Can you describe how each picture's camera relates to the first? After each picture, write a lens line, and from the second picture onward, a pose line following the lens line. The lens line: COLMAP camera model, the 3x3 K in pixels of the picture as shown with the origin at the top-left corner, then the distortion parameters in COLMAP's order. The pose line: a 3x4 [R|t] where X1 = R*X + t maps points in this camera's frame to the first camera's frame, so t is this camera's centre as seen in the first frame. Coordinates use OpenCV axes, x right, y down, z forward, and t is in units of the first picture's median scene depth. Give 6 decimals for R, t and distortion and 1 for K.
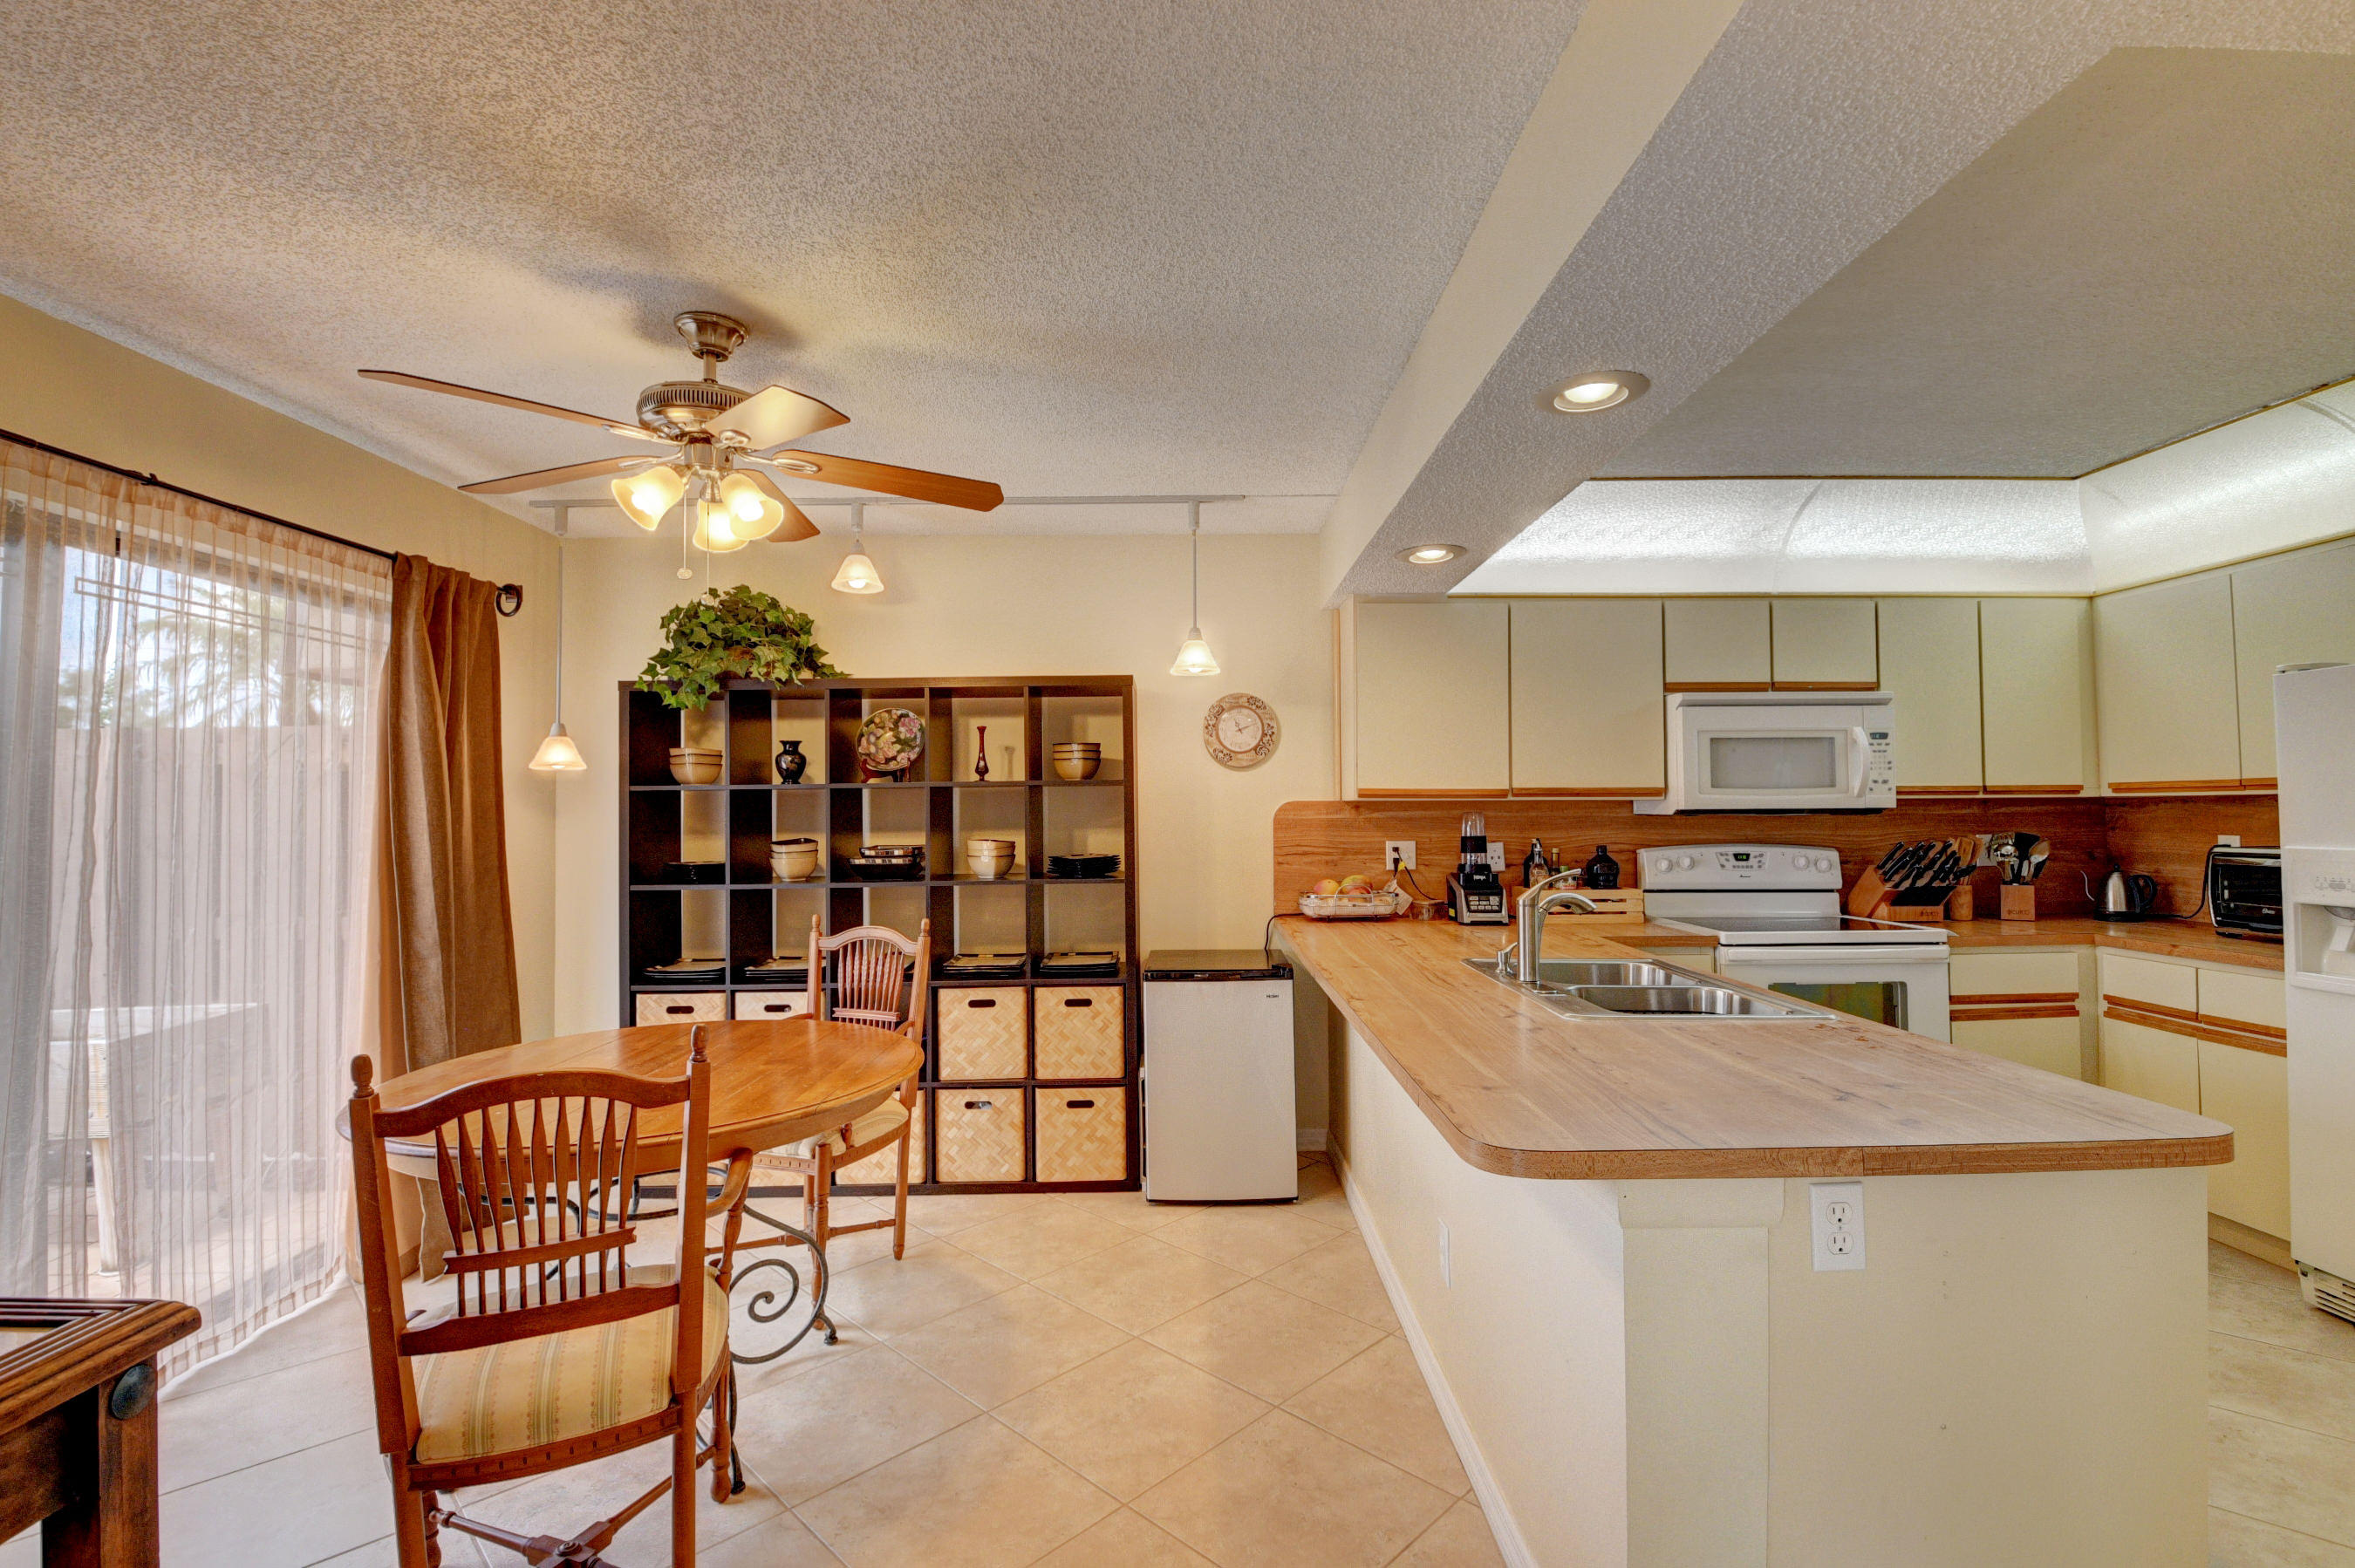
lens RADIAL K [[1035.0, 0, 1178.3], [0, 1035.0, 777.3], [0, 0, 1]] dist [0.010610, -0.024452]
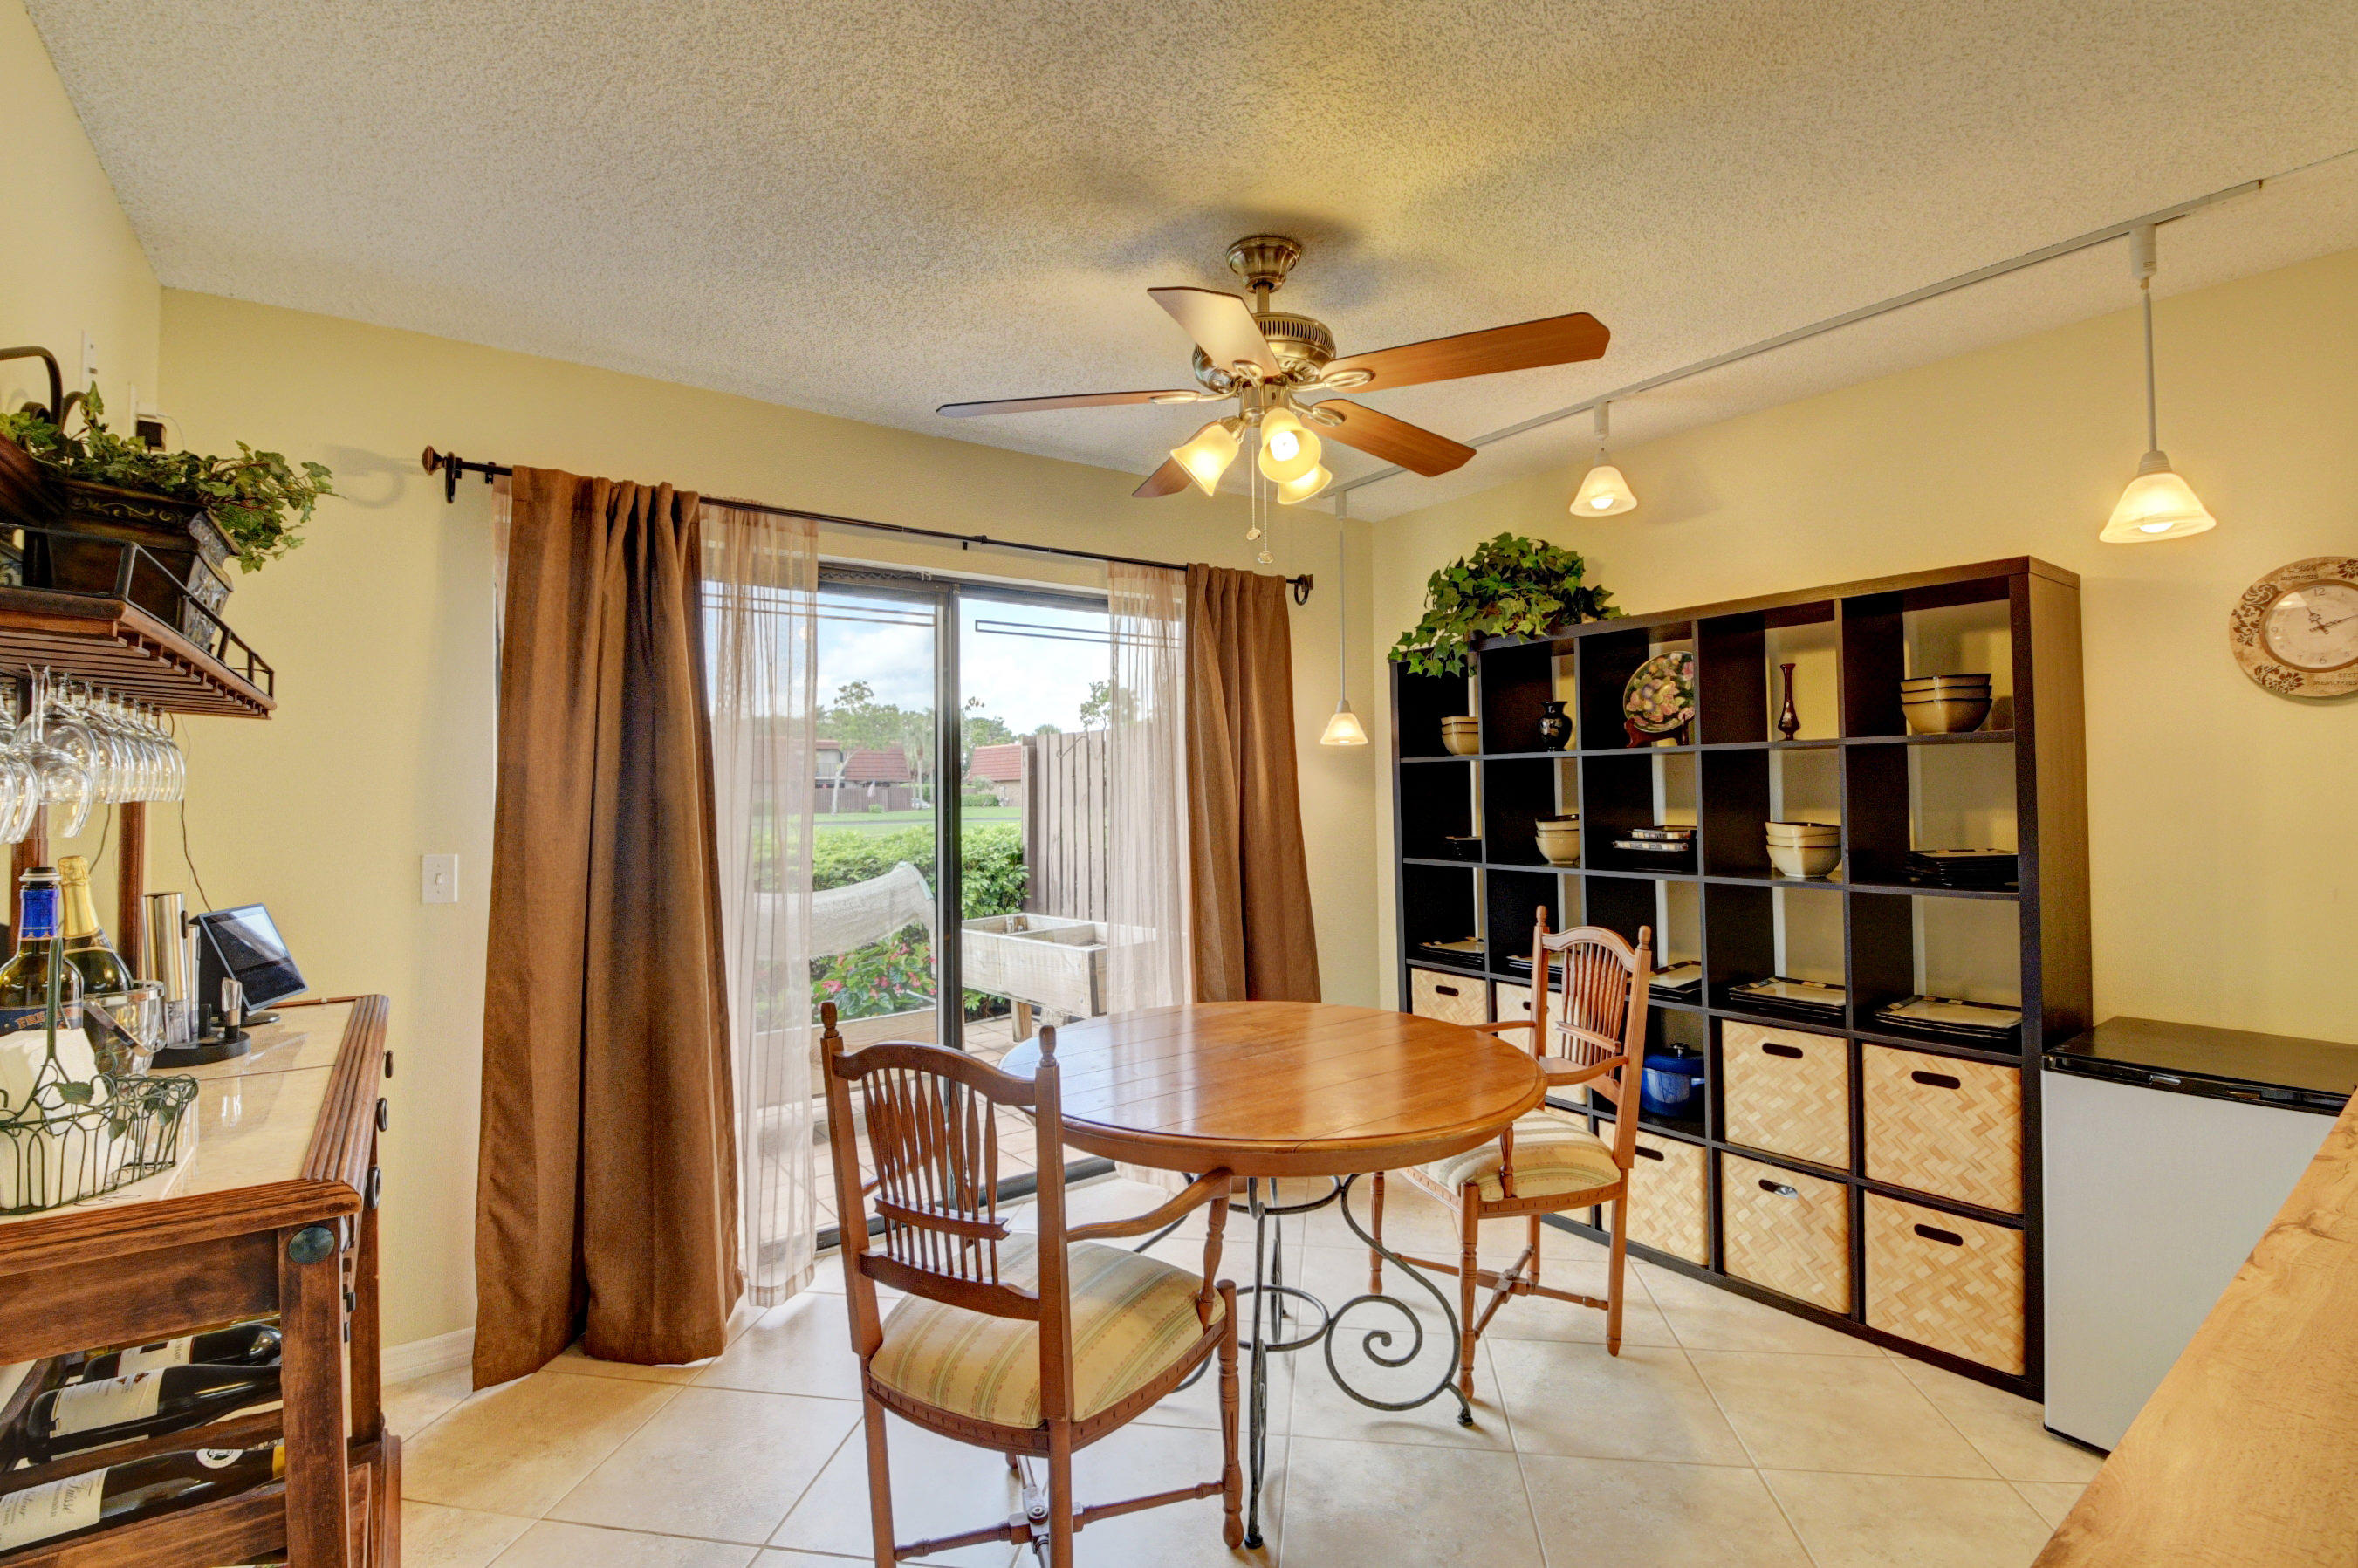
lens RADIAL K [[1036.3, 0, 1179.8], [0, 1036.3, 777.3], [0, 0, 1]] dist [0.010610, -0.024452]
pose [[0.584417, -0.006512, -0.811427, 0.151383], [0.032297, 0.999362, 0.015241, 0.004457], [0.810810, -0.035113, 0.584255, 0.246789]]
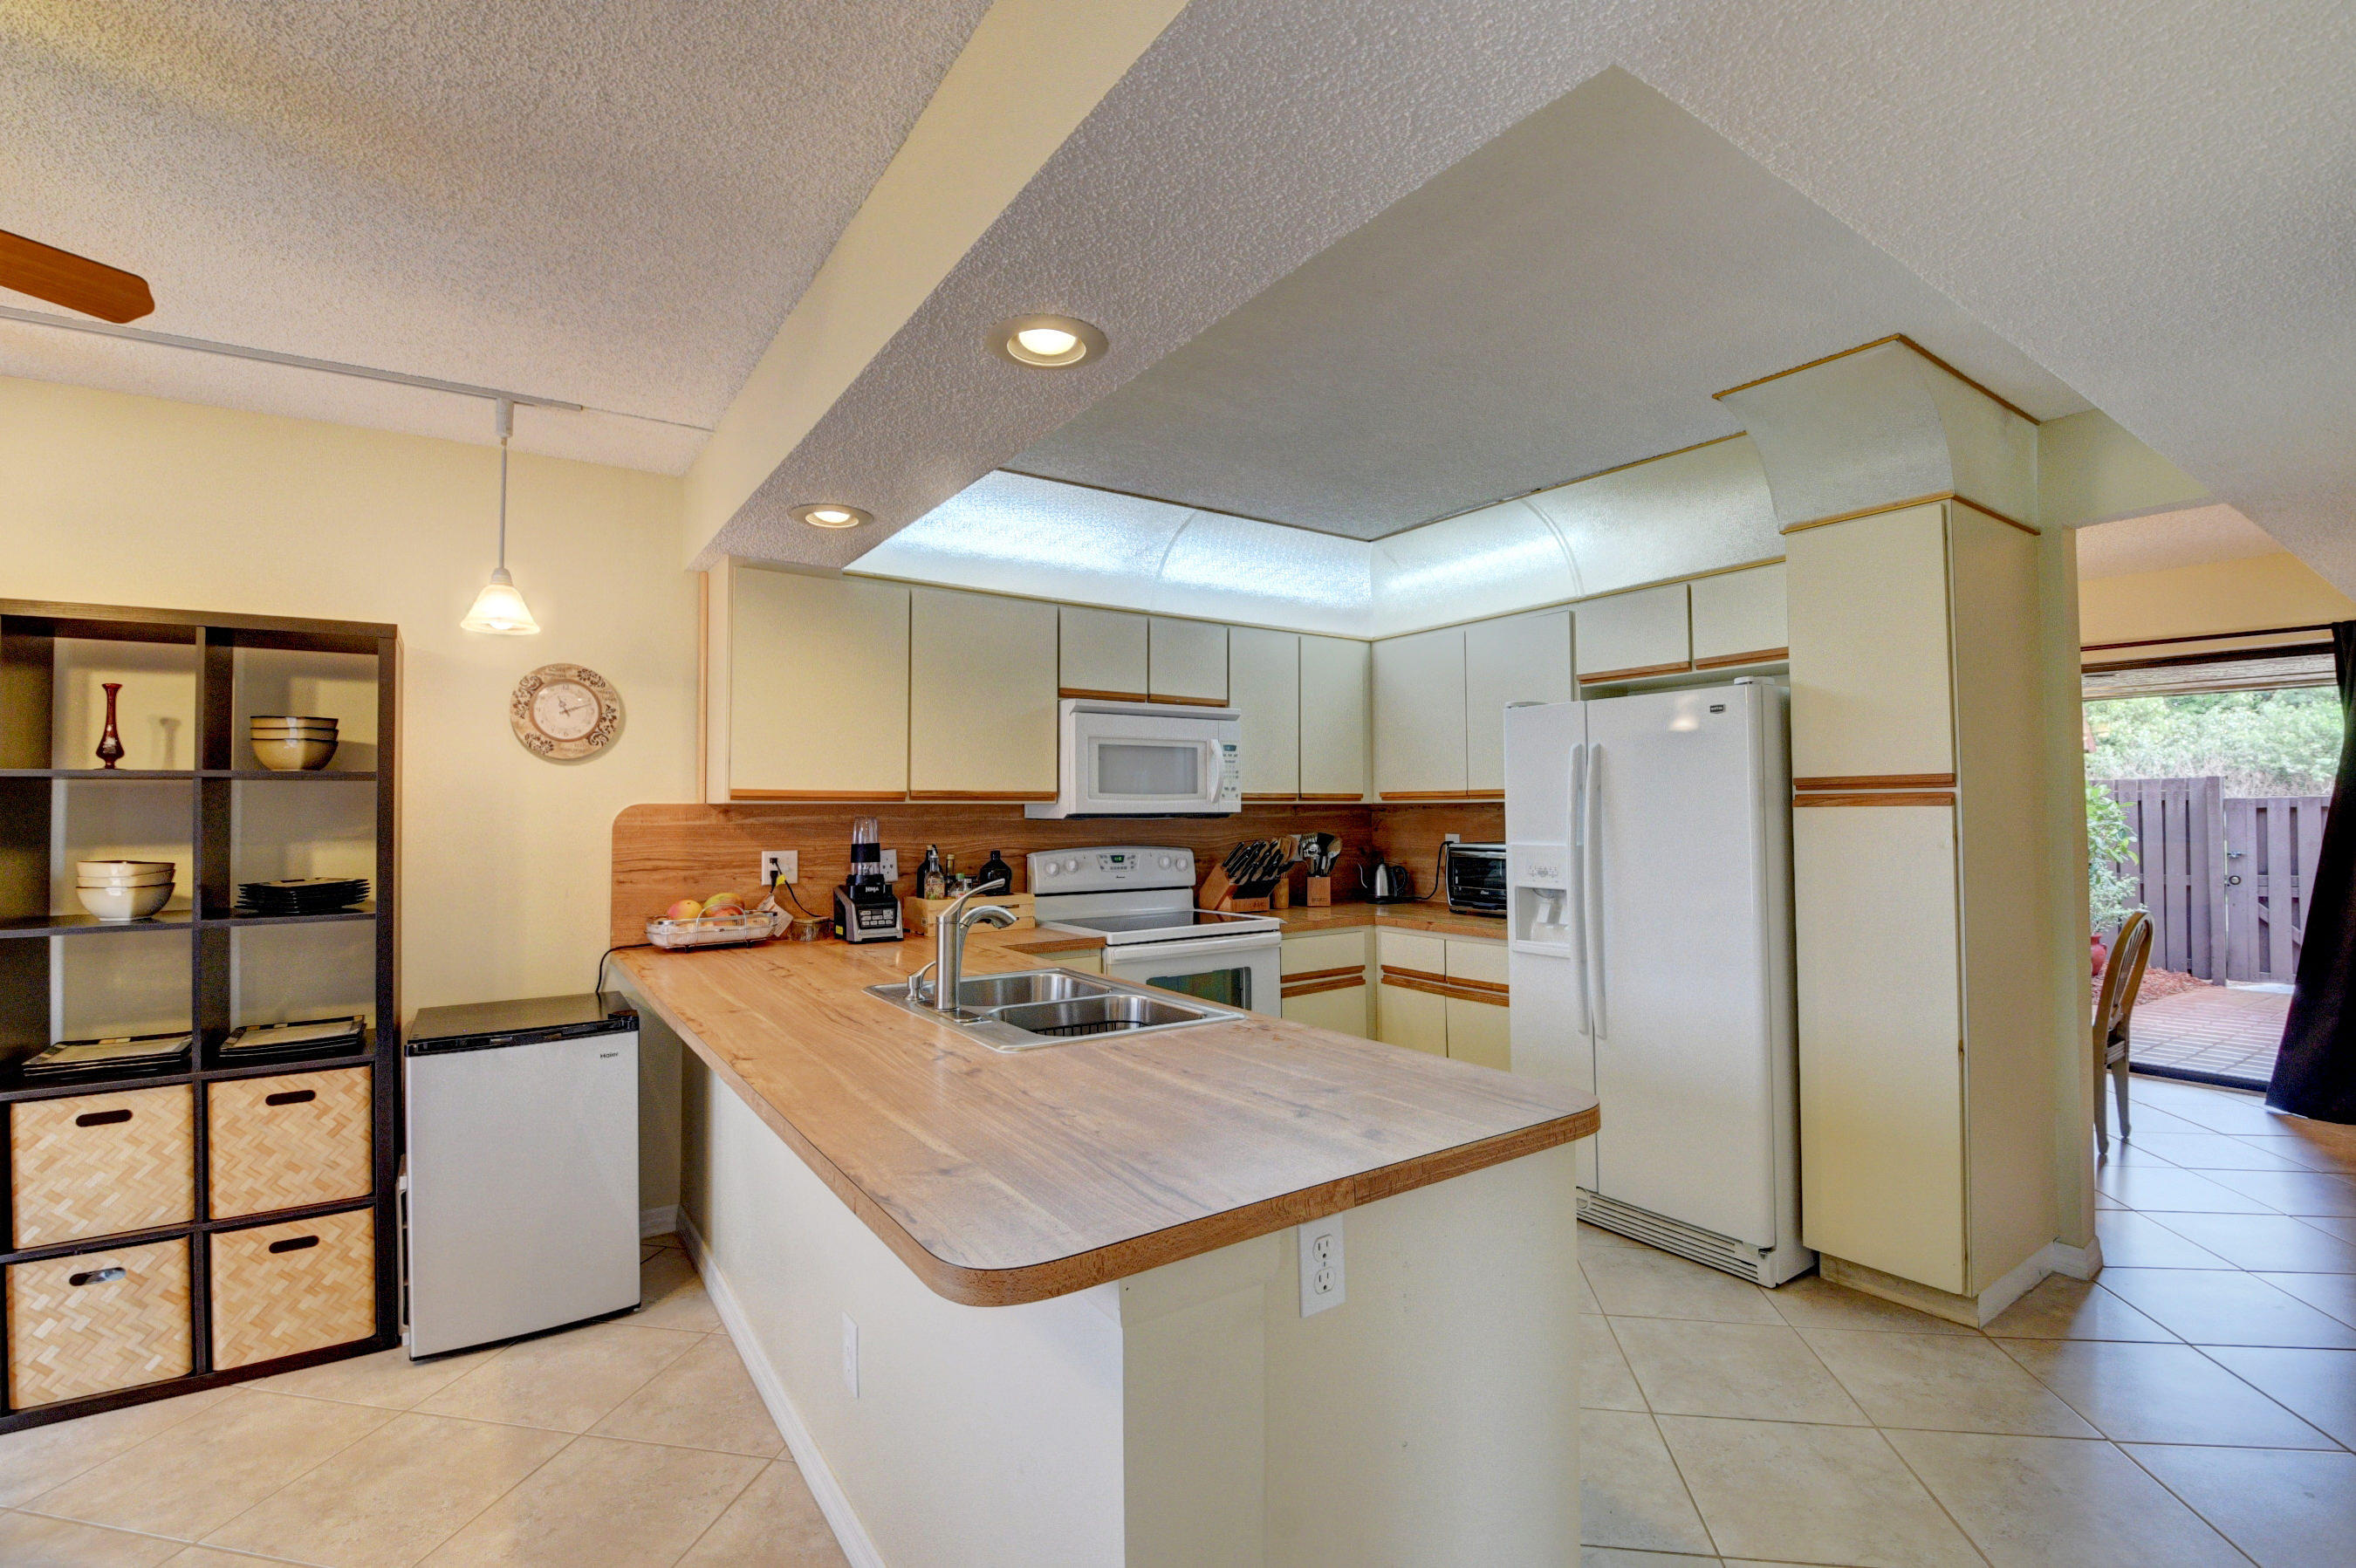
lens RADIAL K [[1035.5, 0, 1178.8], [0, 1035.5, 777.3], [0, 0, 1]] dist [0.010610, -0.024452]
pose [[0.823458, 0.019392, 0.567046, -0.002141], [-0.016977, 0.999810, -0.009538, 0.003459], [-0.567124, -0.001773, 0.823631, 0.112104]]
